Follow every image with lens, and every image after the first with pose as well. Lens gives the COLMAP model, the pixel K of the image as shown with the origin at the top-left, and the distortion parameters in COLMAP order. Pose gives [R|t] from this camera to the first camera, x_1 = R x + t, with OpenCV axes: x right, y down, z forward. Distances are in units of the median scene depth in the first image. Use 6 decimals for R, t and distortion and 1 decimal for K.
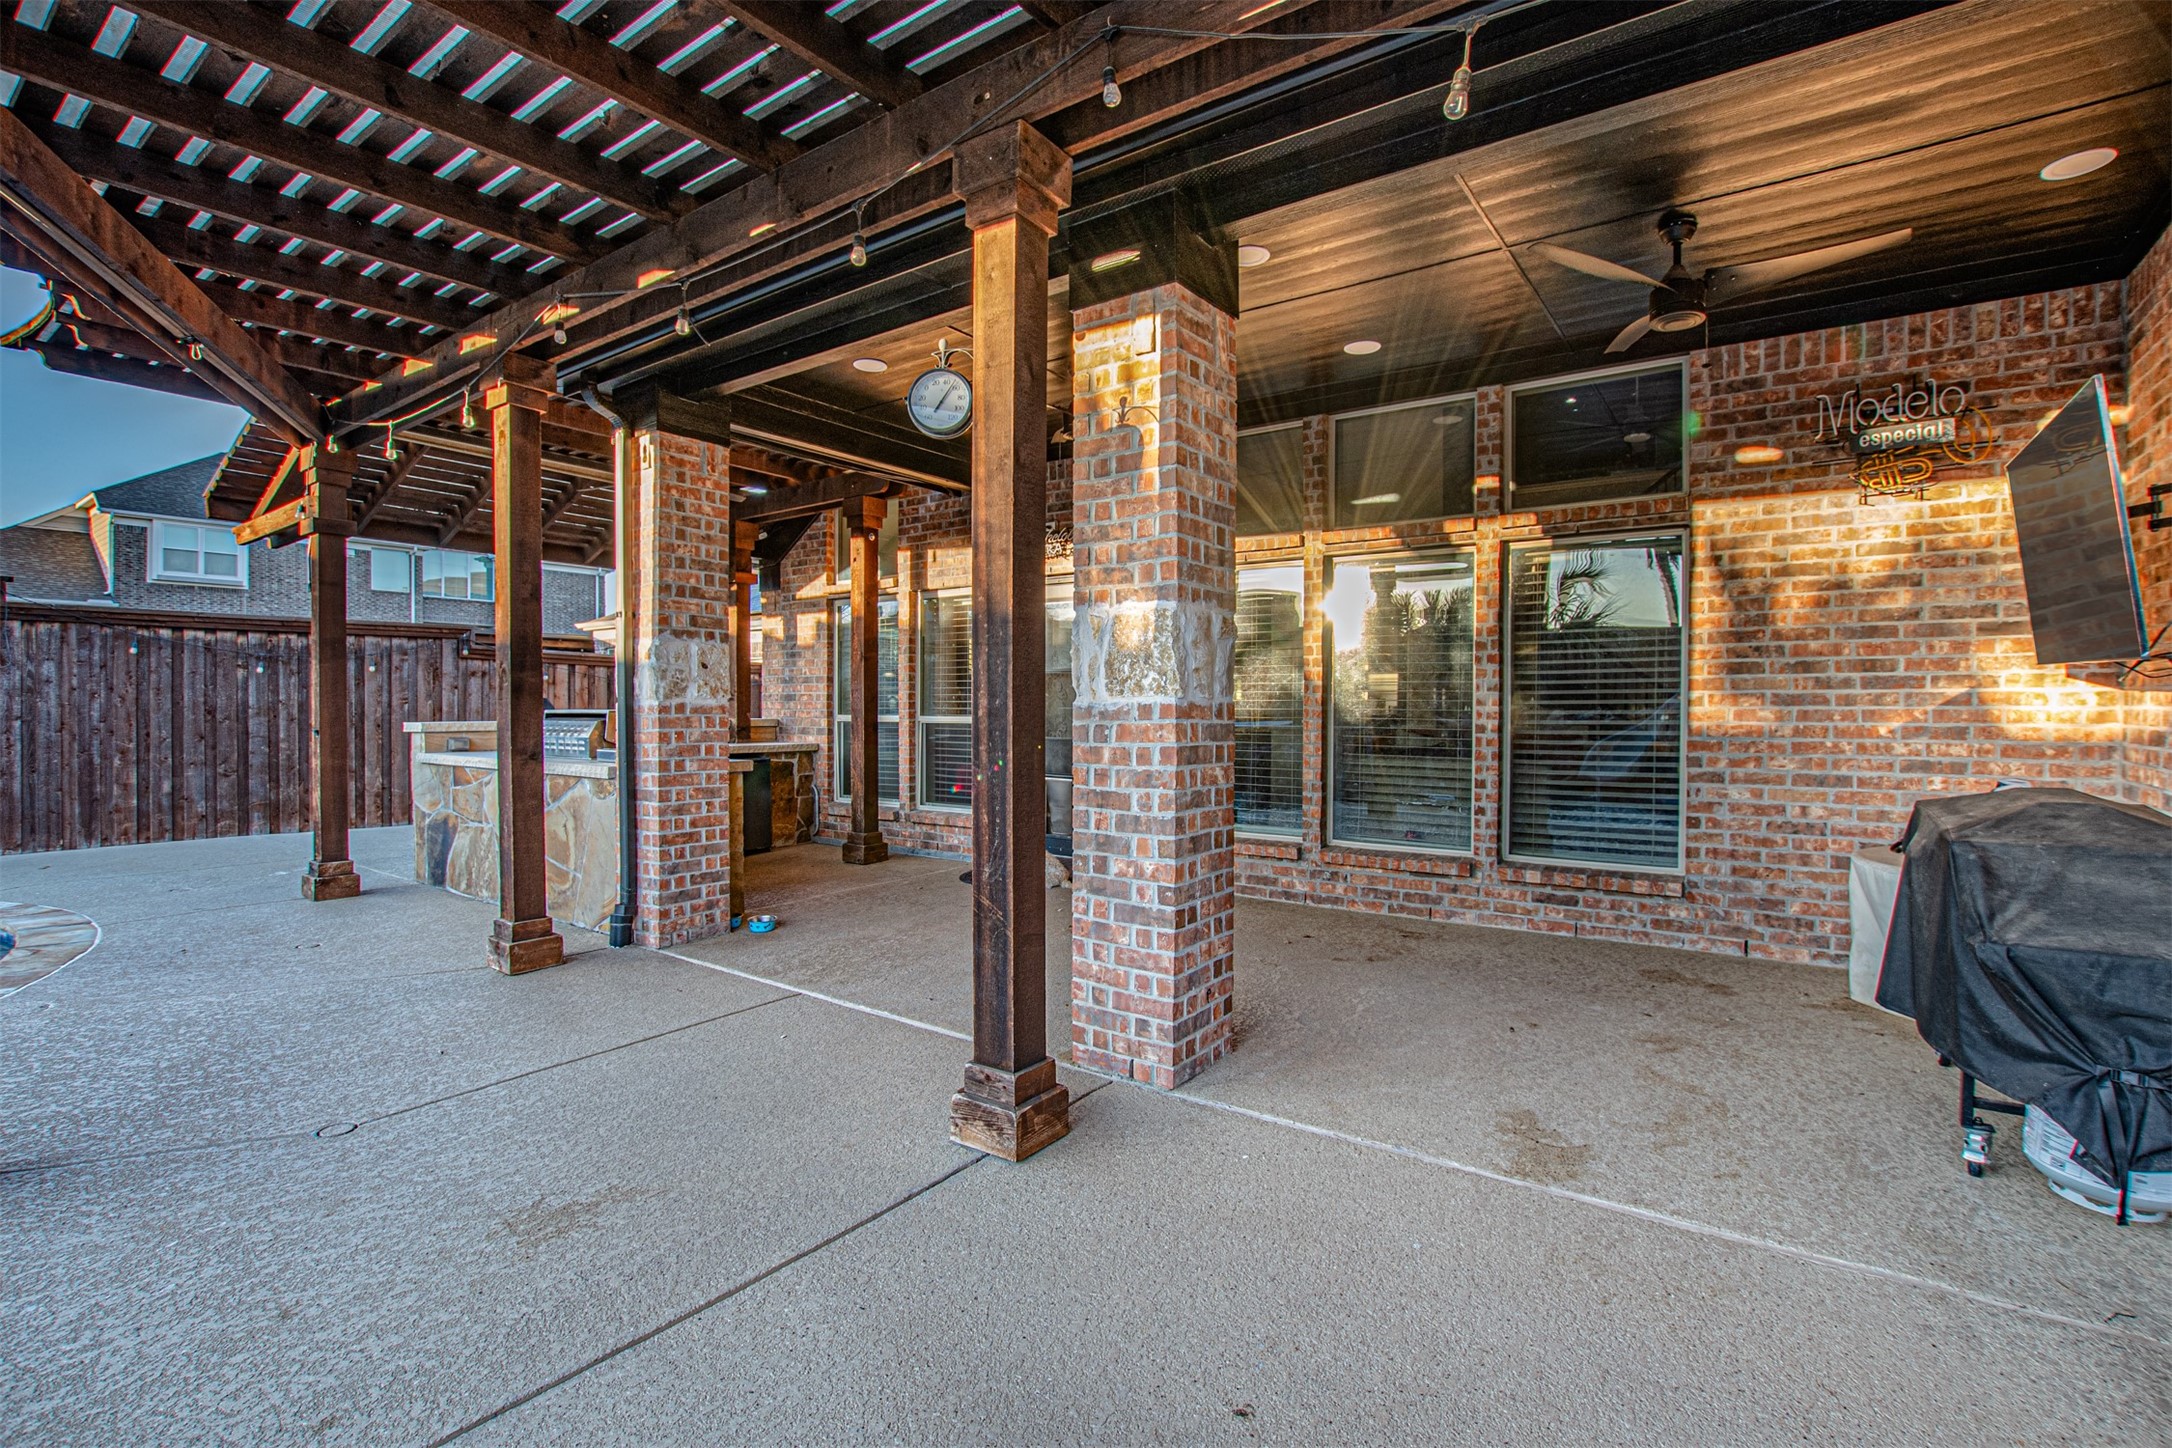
lens RADIAL K [[959.1, 0, 1083.0], [0, 959.1, 728.0], [0, 0, 1]] dist [-0.030078, 0.002662]
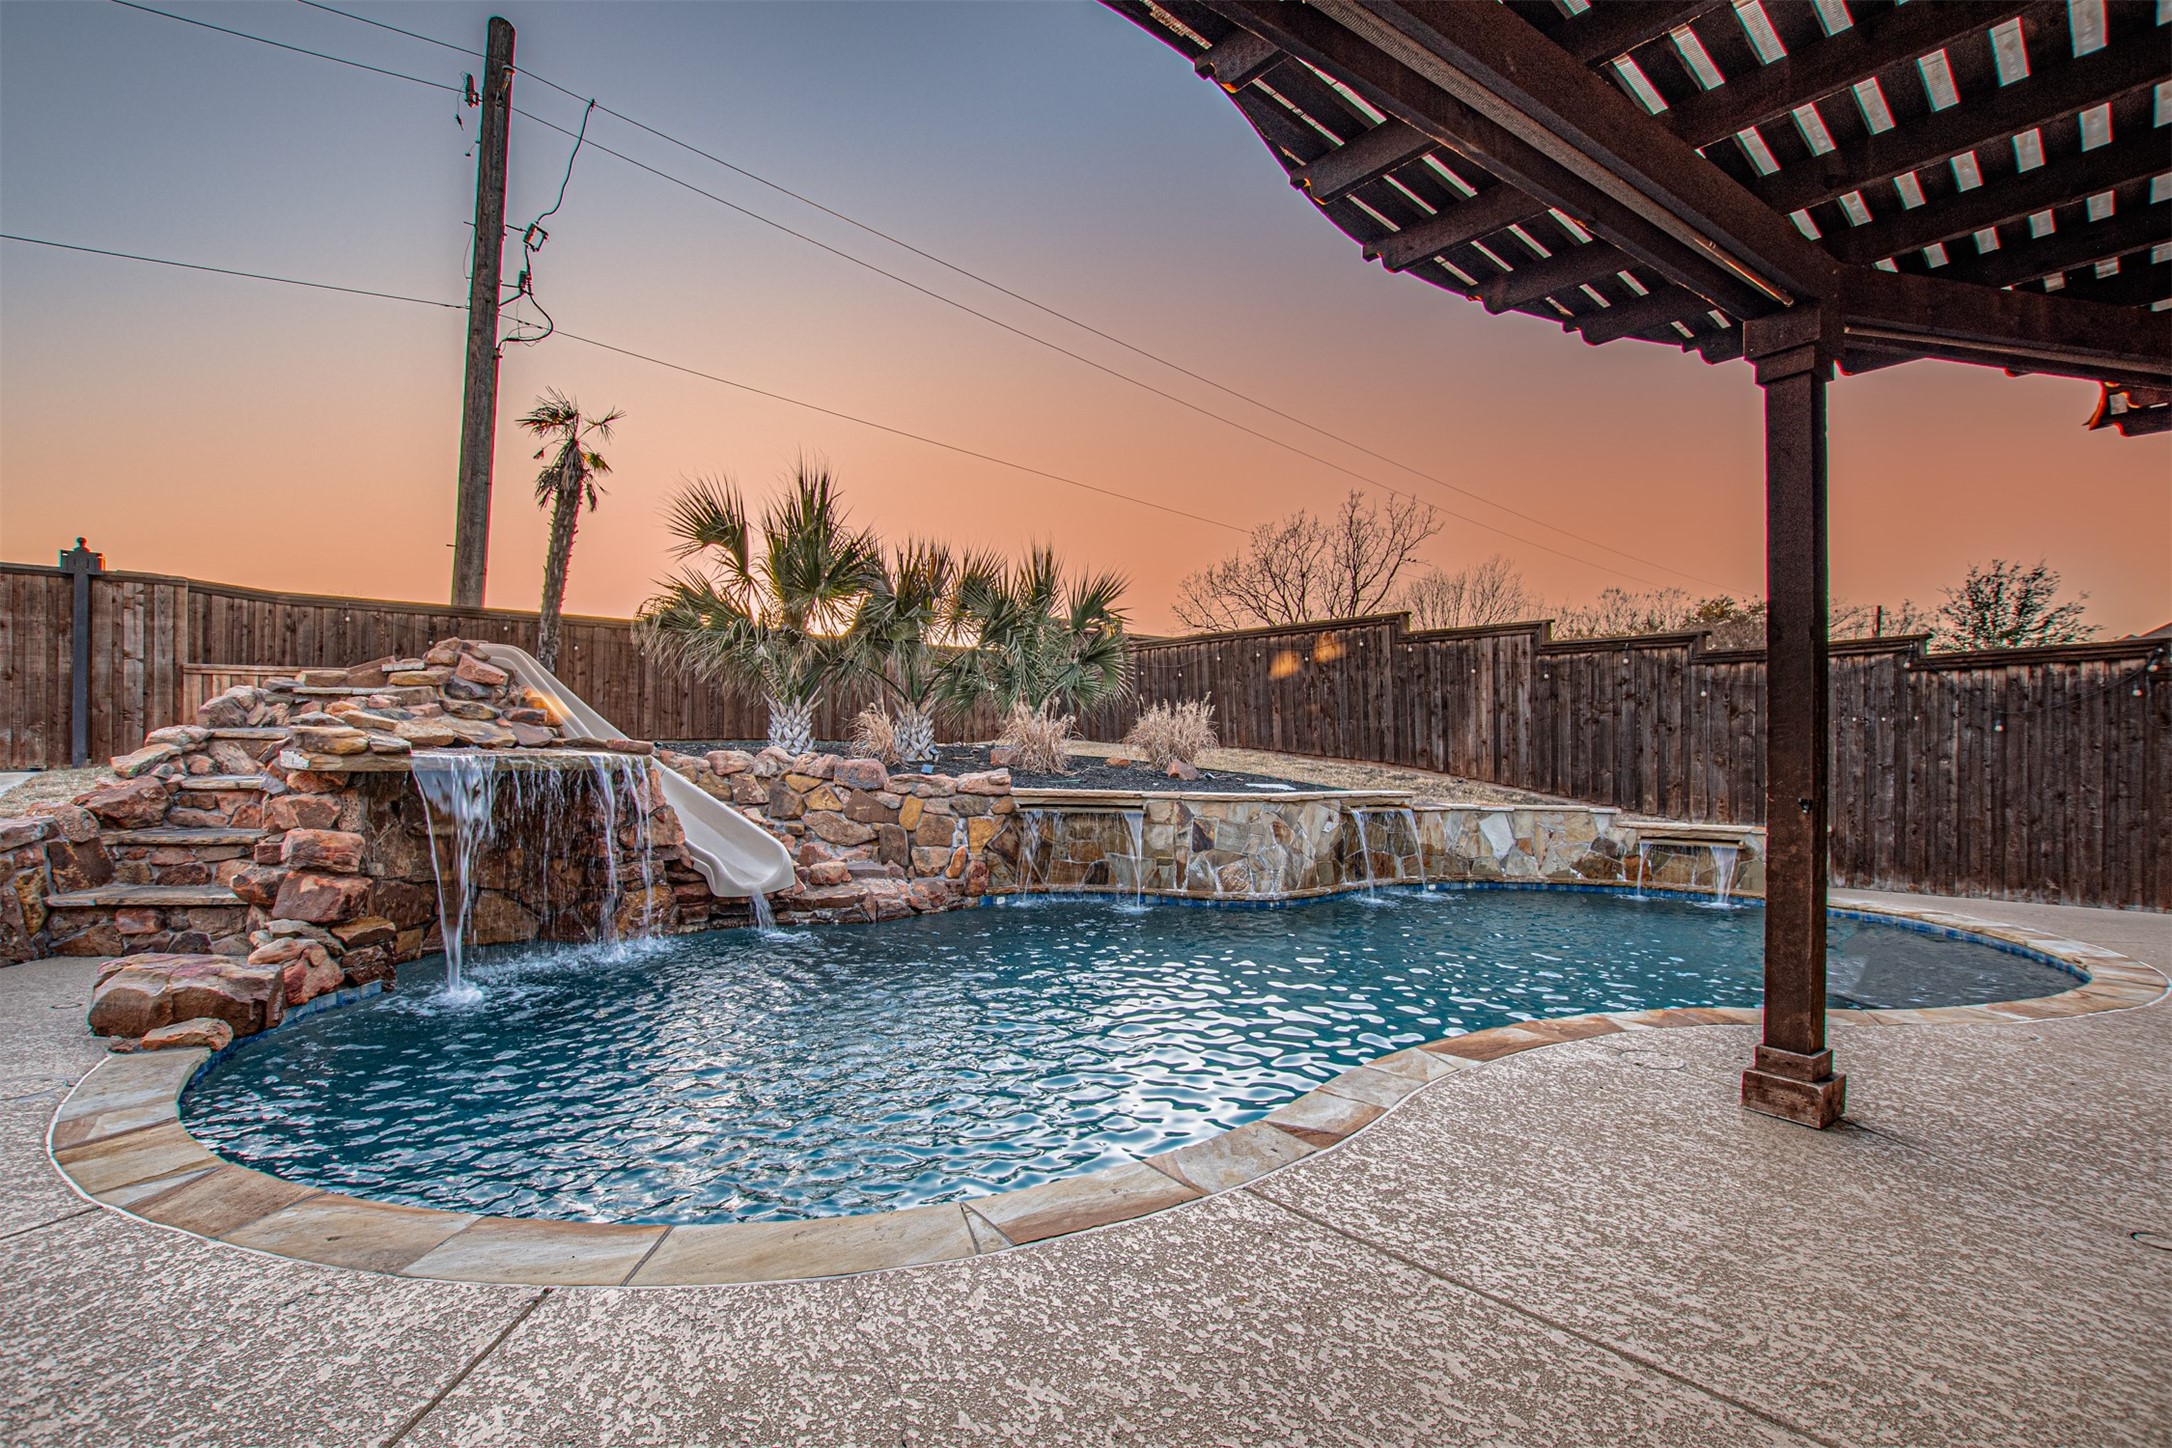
lens RADIAL K [[990.7, 0, 1076.3], [0, 990.7, 750.7], [0, 0, 1]] dist [-0.041145, 0.007654]
pose [[-0.229117, -0.008302, -0.973363, 0.150449], [-0.031756, 0.999495, -0.001050, -0.000668], [0.972881, 0.030670, -0.229265, 0.094902]]
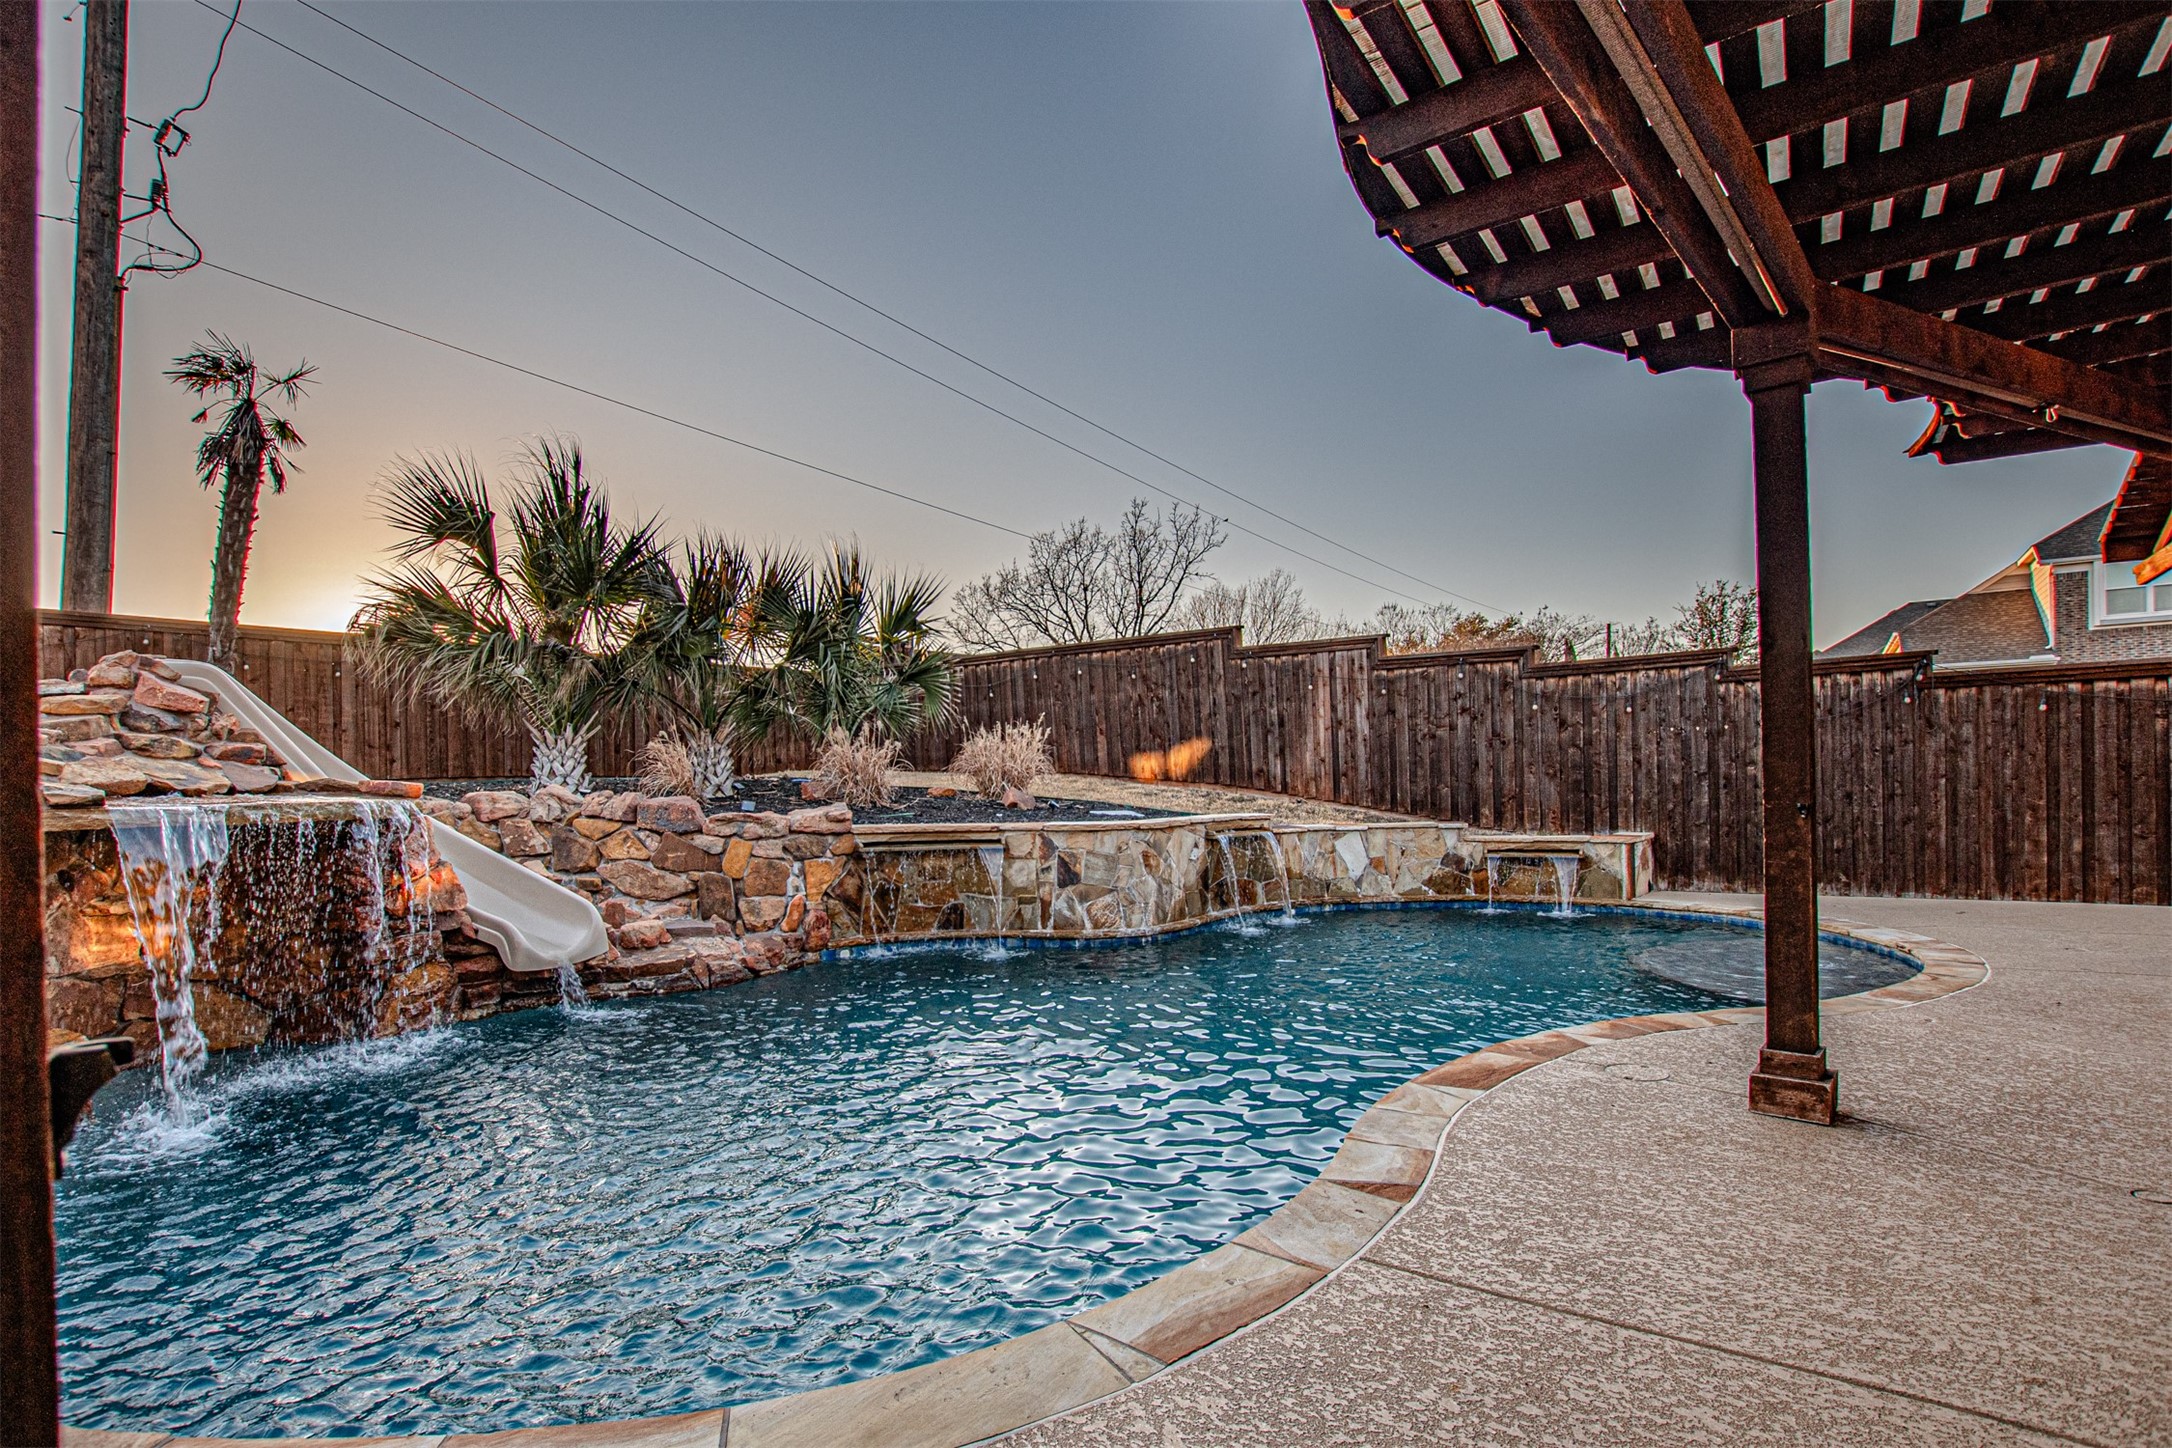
lens RADIAL K [[1074.9, 0, 1078.9], [0, 1074.9, 776.4], [0, 0, 1]] dist [-0.040983, 0.009910]
pose [[0.005424, -0.007832, -0.999955, 0.127473], [-0.003286, 0.999964, -0.007850, 0.004068], [0.999980, 0.003328, 0.005398, -0.053243]]
